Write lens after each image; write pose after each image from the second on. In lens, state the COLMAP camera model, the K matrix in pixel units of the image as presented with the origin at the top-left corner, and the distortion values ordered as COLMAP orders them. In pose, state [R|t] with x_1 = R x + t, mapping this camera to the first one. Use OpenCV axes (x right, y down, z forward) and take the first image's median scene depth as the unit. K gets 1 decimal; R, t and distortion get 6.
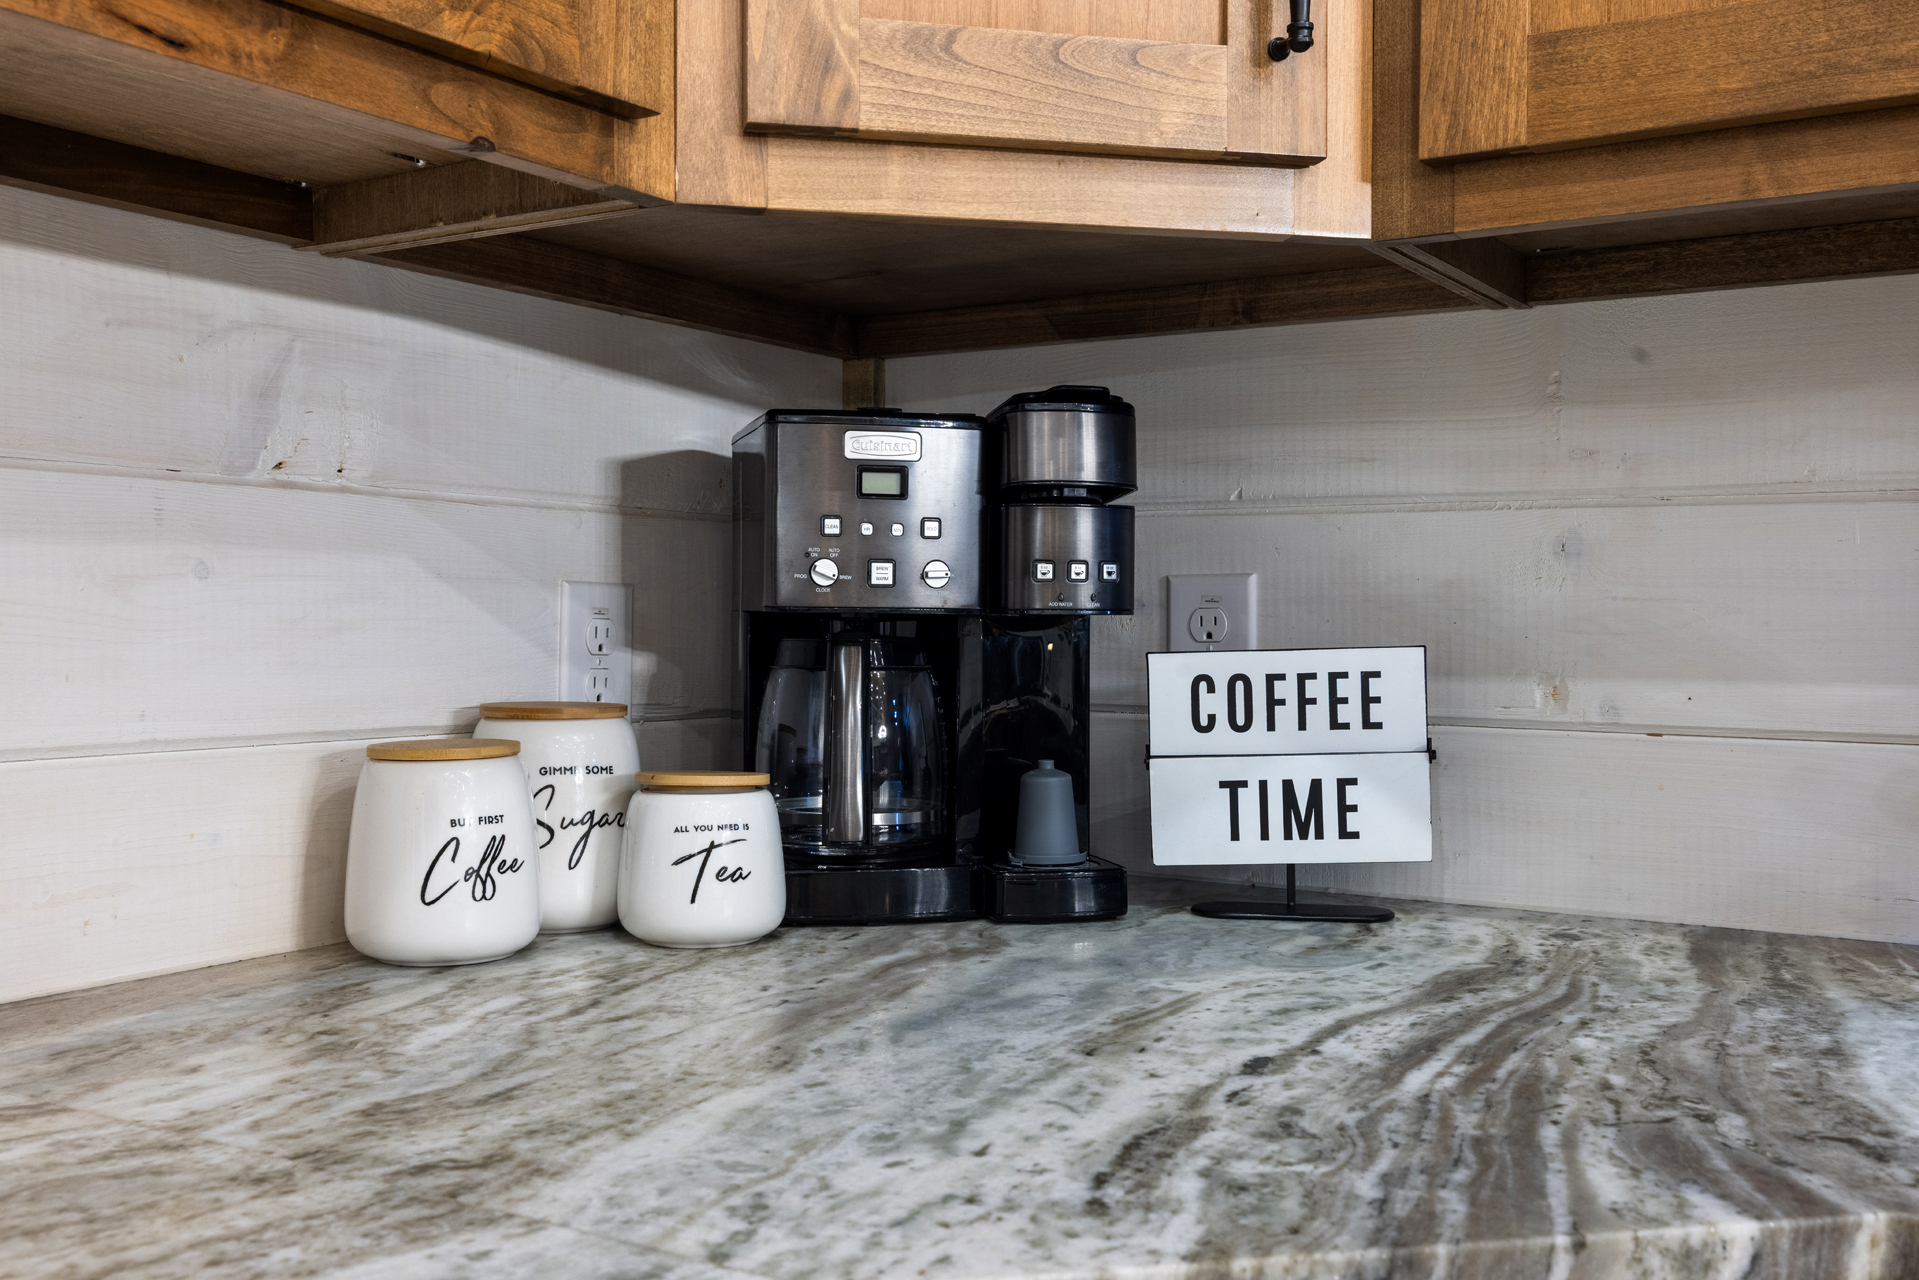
lens RADIAL K [[1888.9, 0, 959.5], [0, 1888.9, 640.0], [0, 0, 1]] dist [-0.000314, -0.000124]
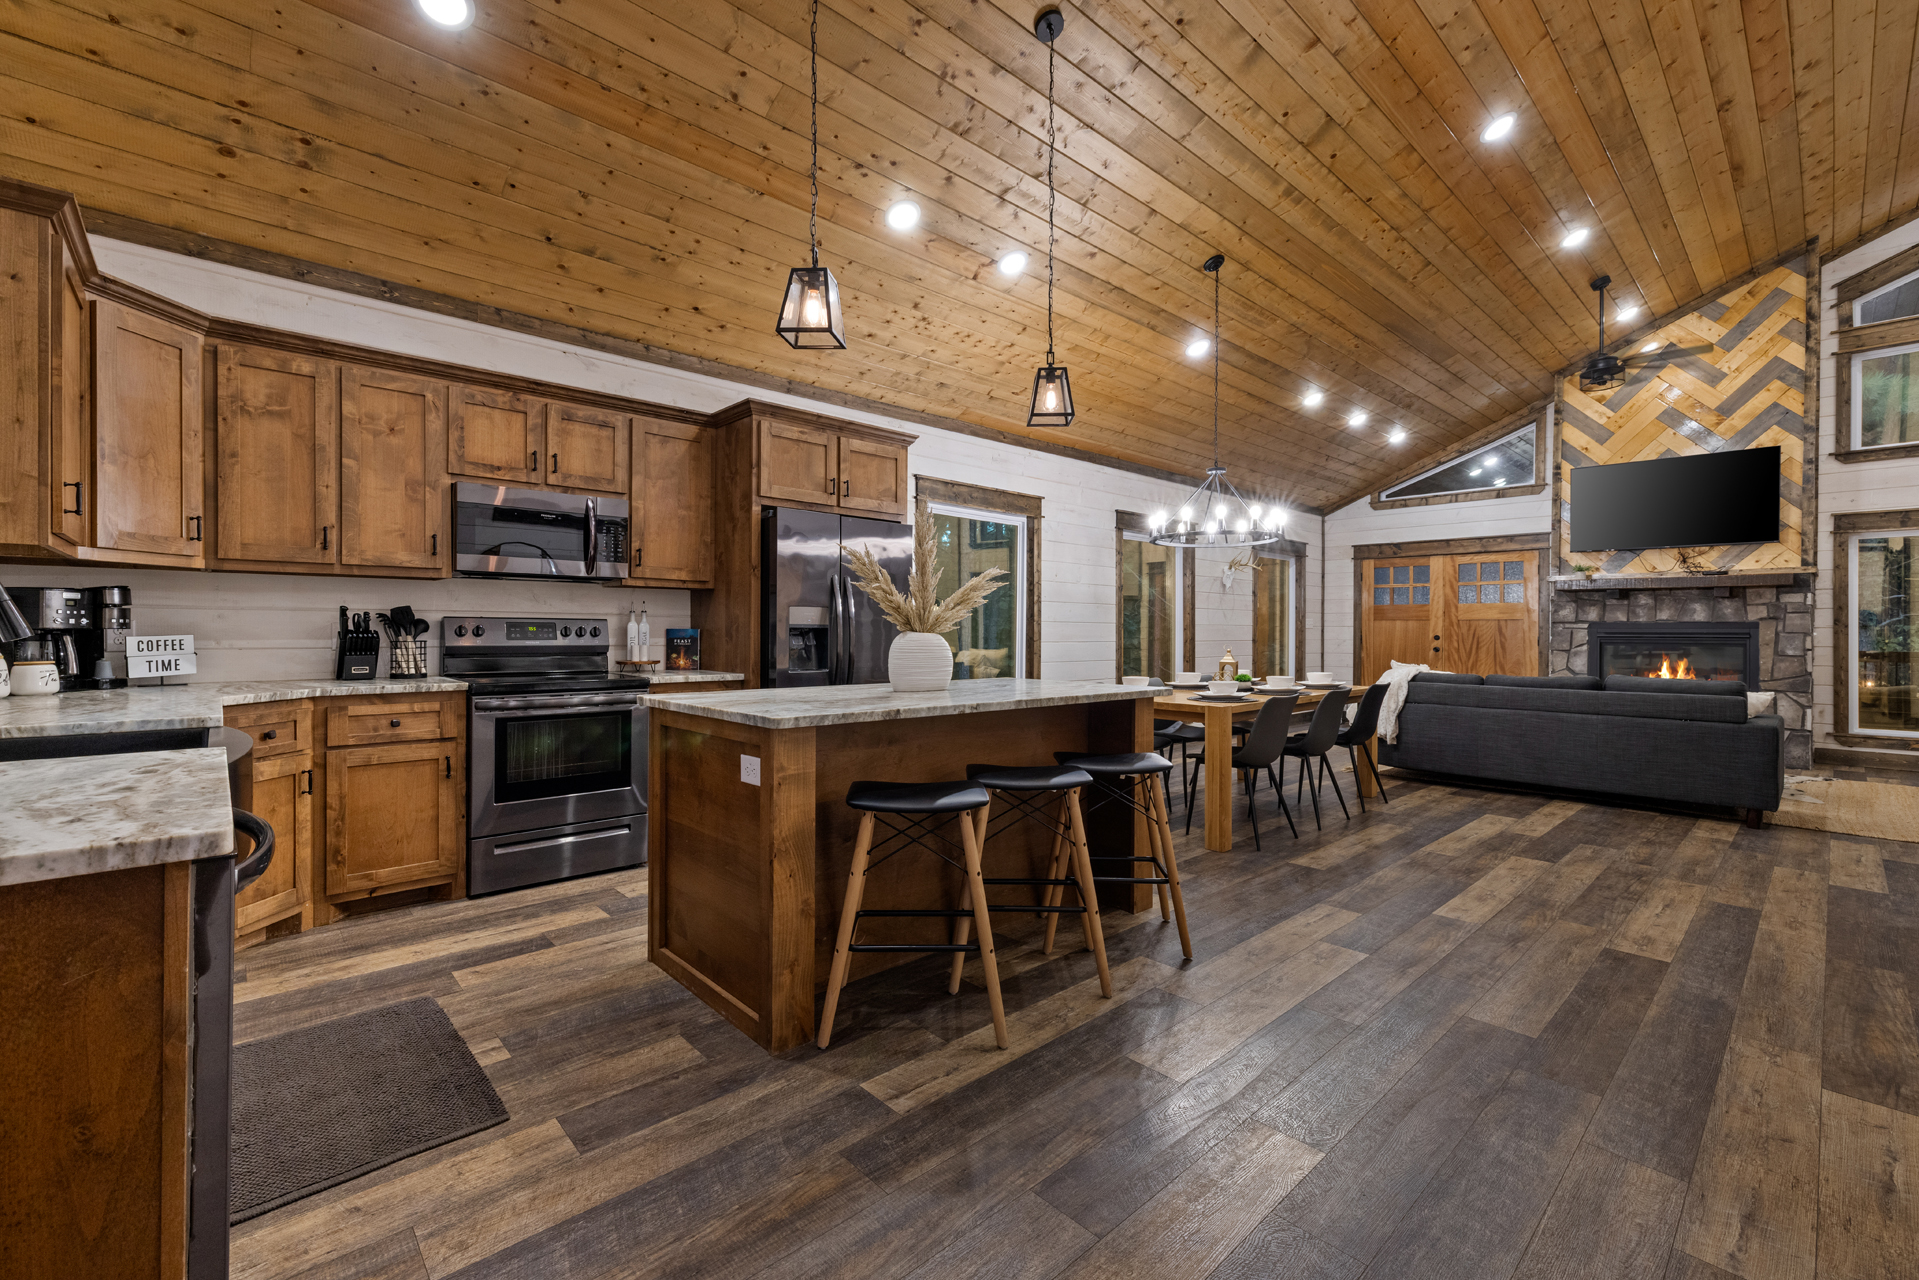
lens RADIAL K [[808.8, 0, 959.5], [0, 808.8, 640.0], [0, 0, 1]] dist [0.000168, 0.000014]
pose [[0.253369, -0.016783, 0.967224, -1.458579], [0.004714, 0.999859, 0.016114, -0.008355], [-0.967358, 0.000477, 0.253413, -1.743441]]
